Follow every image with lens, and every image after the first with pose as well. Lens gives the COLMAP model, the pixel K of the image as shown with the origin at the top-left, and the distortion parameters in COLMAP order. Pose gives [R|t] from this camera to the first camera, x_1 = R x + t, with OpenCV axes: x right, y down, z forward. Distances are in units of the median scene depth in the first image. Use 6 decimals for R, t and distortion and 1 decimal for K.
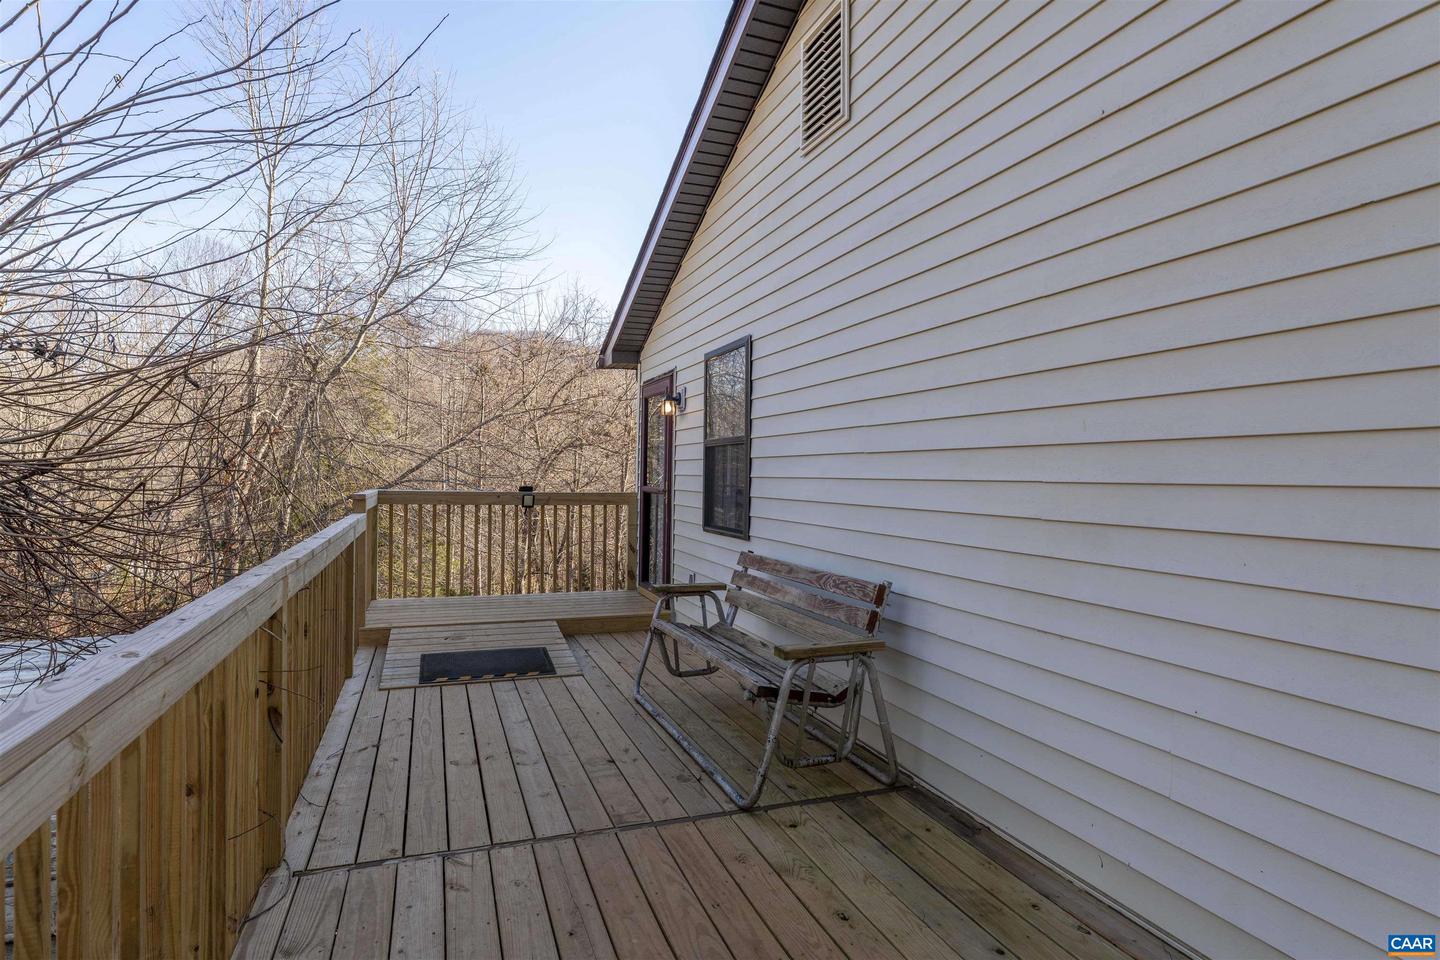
lens RADIAL K [[751.0, 0, 720.0], [0, 751.0, 480.0], [0, 0, 1]] dist [0.001489, -0.000049]
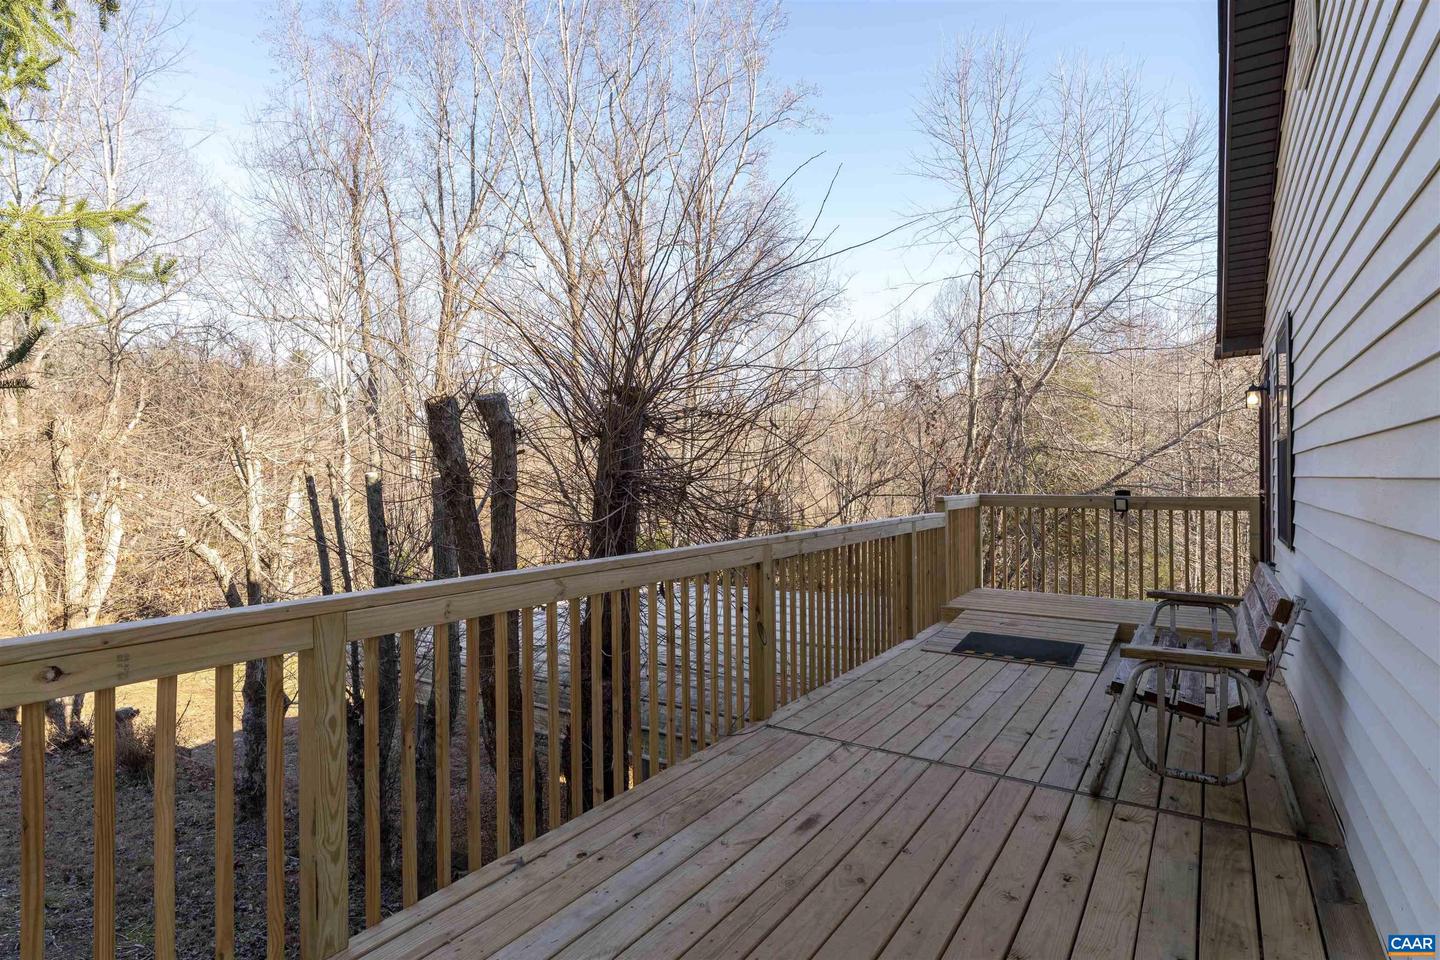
lens RADIAL K [[751.0, 0, 720.0], [0, 751.0, 480.0], [0, 0, 1]] dist [0.001489, -0.000049]
pose [[0.590713, -0.018191, -0.806676, 0.508553], [0.013022, 0.999831, -0.013010, 0.001208], [0.806776, -0.002819, 0.590850, -0.044677]]
